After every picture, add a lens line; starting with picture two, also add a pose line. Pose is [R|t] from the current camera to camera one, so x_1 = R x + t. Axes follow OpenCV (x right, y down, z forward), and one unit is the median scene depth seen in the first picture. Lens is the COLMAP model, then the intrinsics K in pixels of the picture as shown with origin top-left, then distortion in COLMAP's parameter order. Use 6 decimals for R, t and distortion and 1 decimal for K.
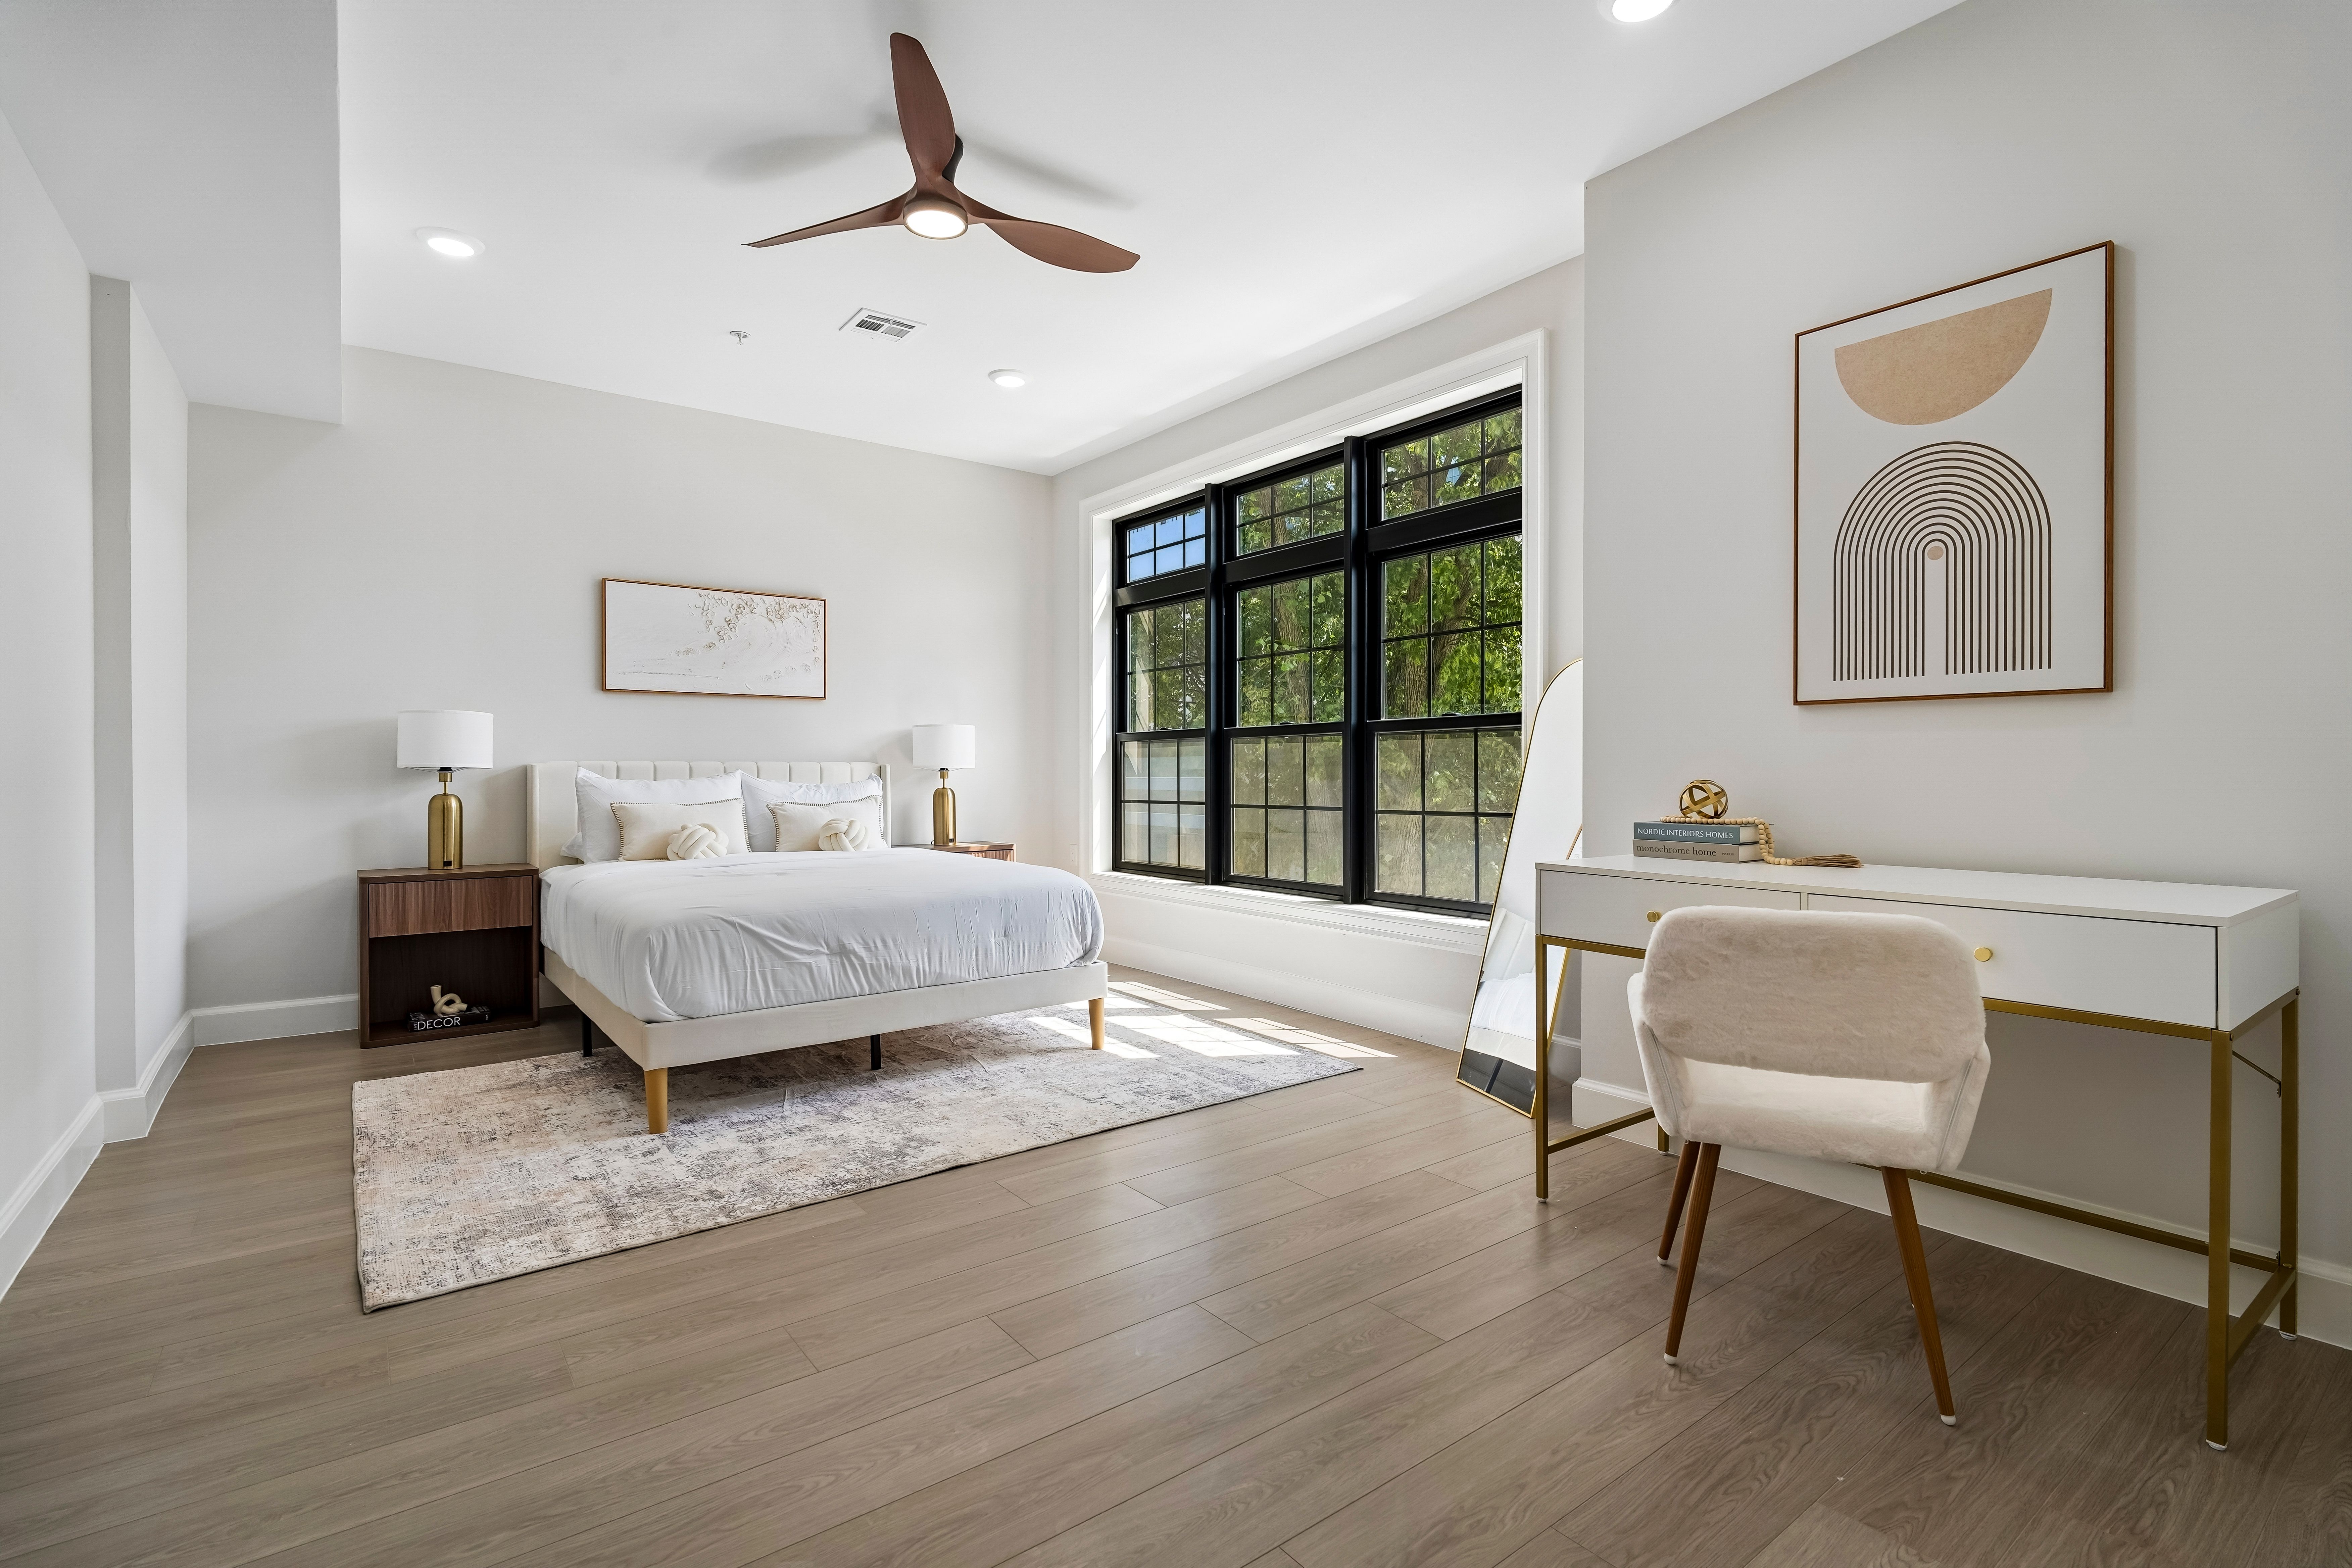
lens RADIAL K [[1103.7, 0, 1168.7], [0, 1103.7, 795.6], [0, 0, 1]] dist [0.004490, -0.005810]
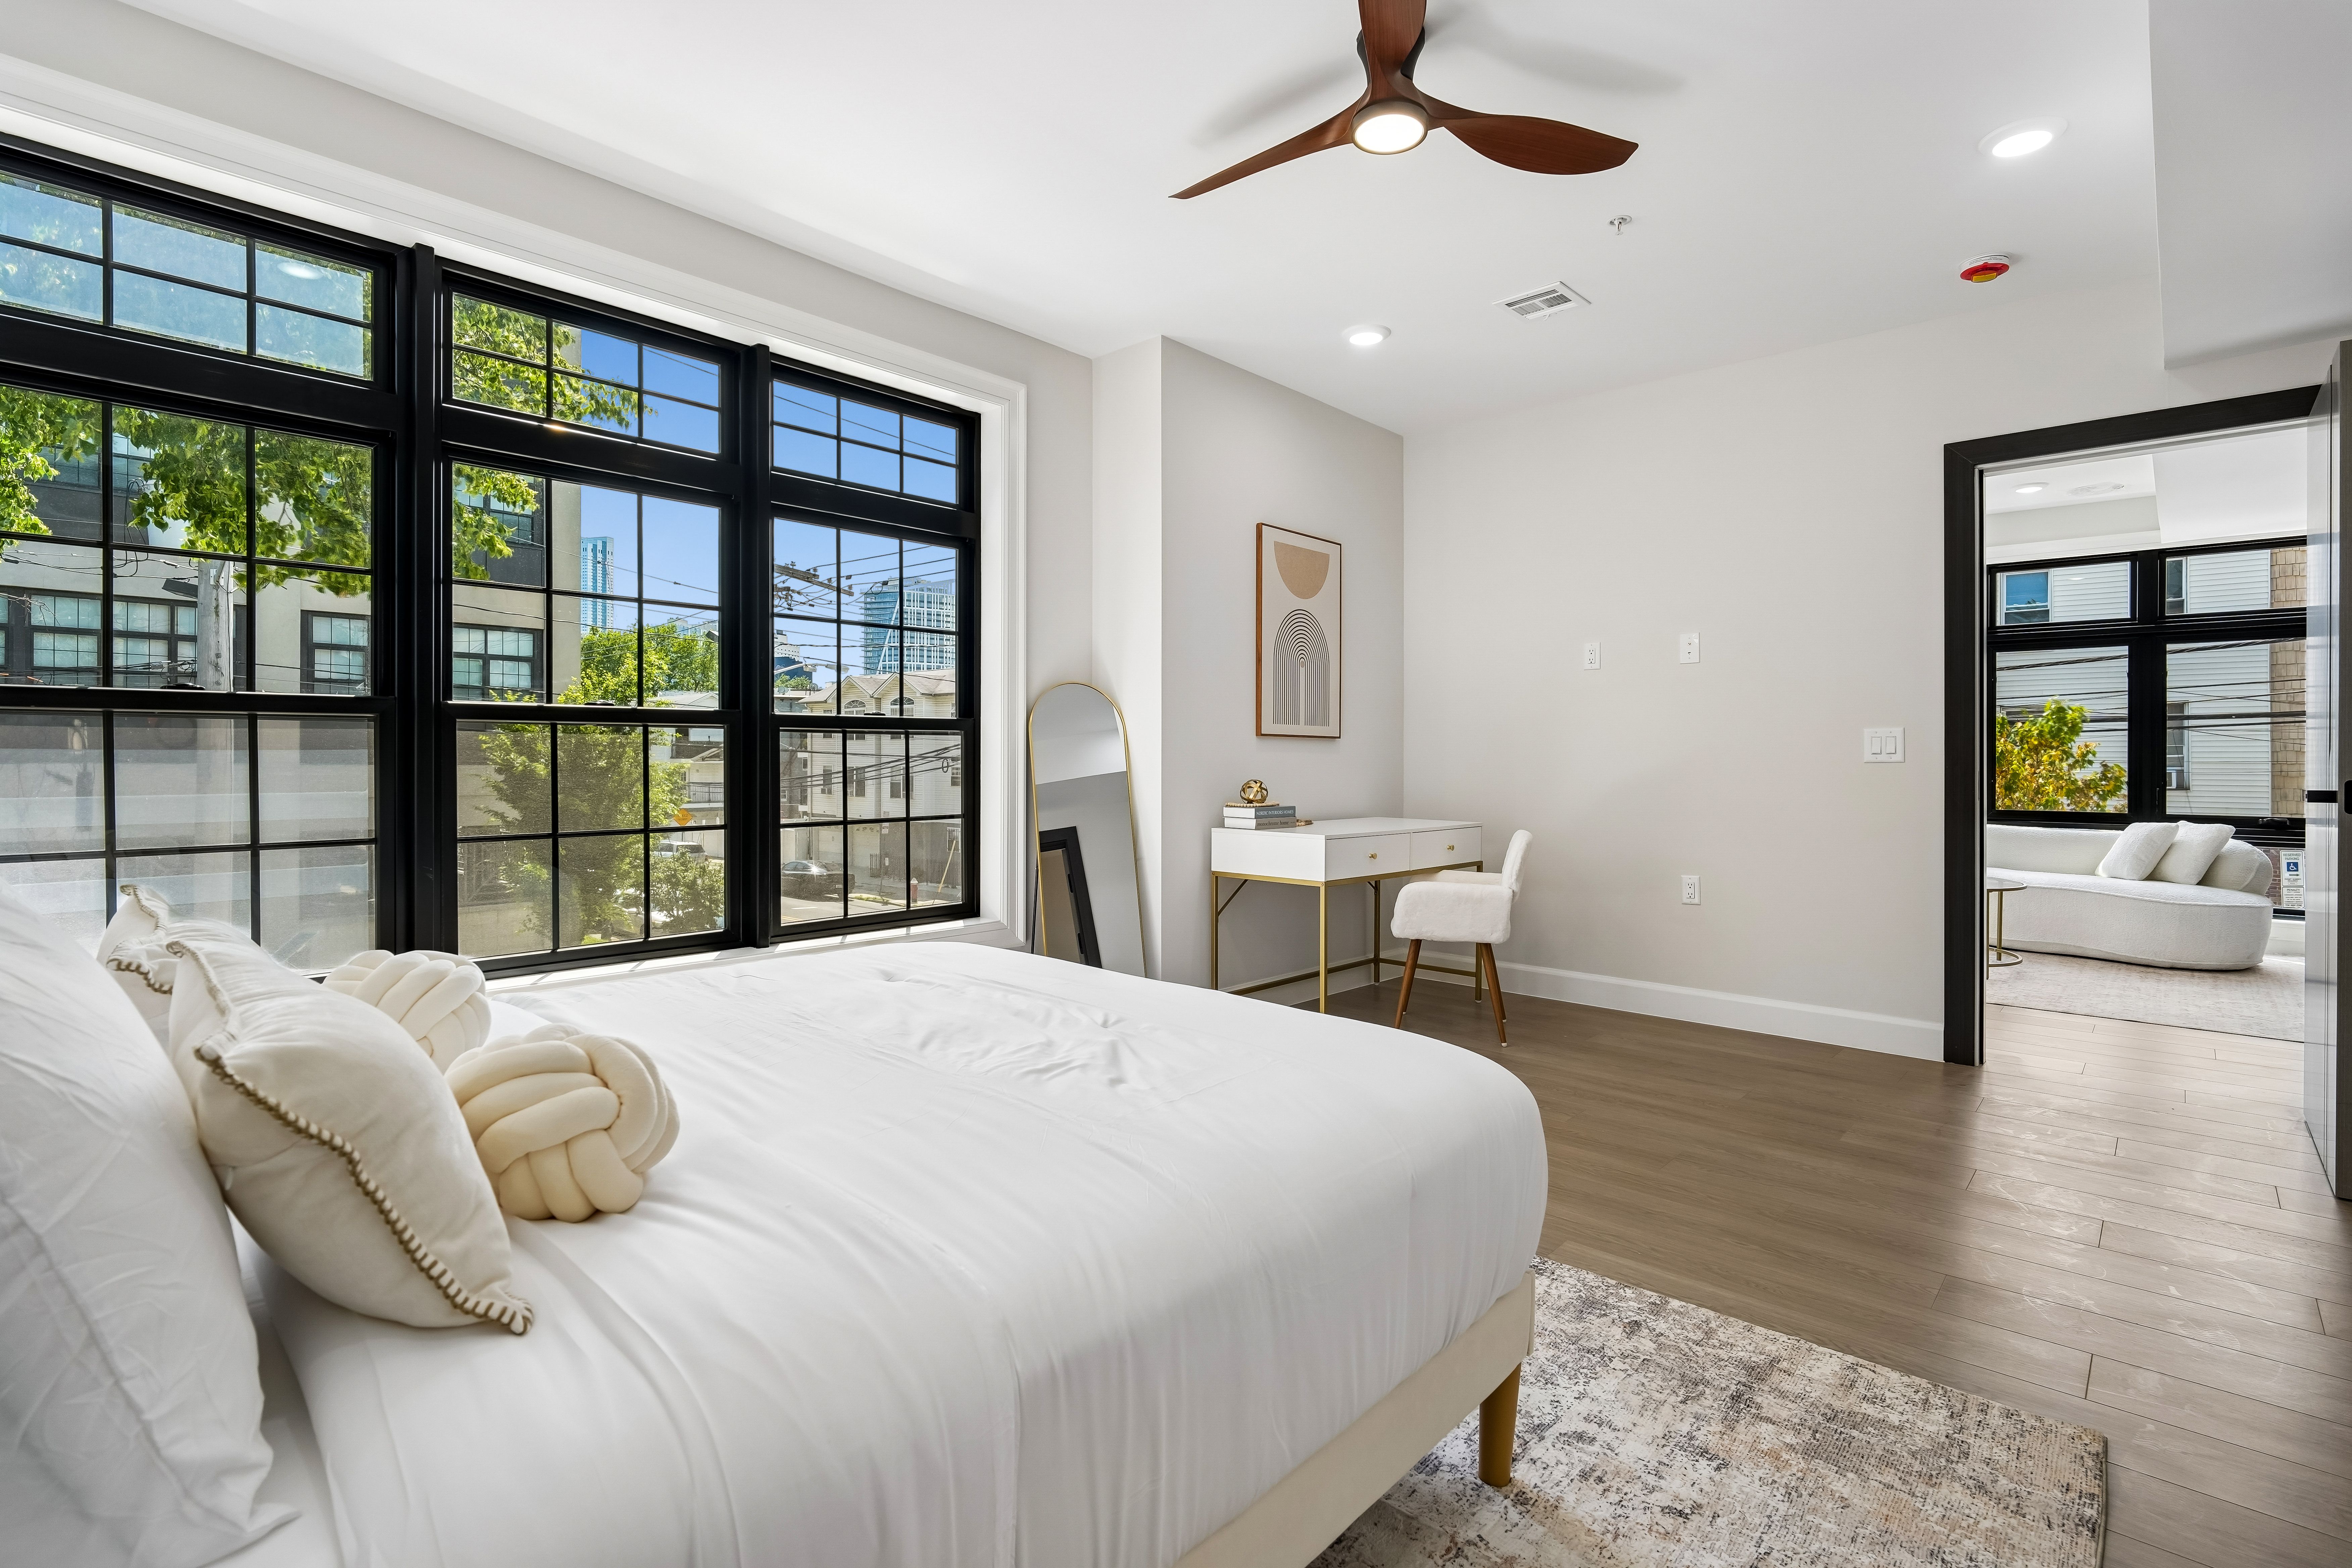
lens RADIAL K [[1103.7, 0, 1197.9], [0, 1103.7, 773.5], [0, 0, 1]] dist [0.004490, -0.005810]
pose [[-0.202561, -0.008908, 0.979229, -1.104308], [0.019166, 0.999731, 0.013059, -0.048821], [-0.979082, 0.021413, -0.202336, 1.442520]]
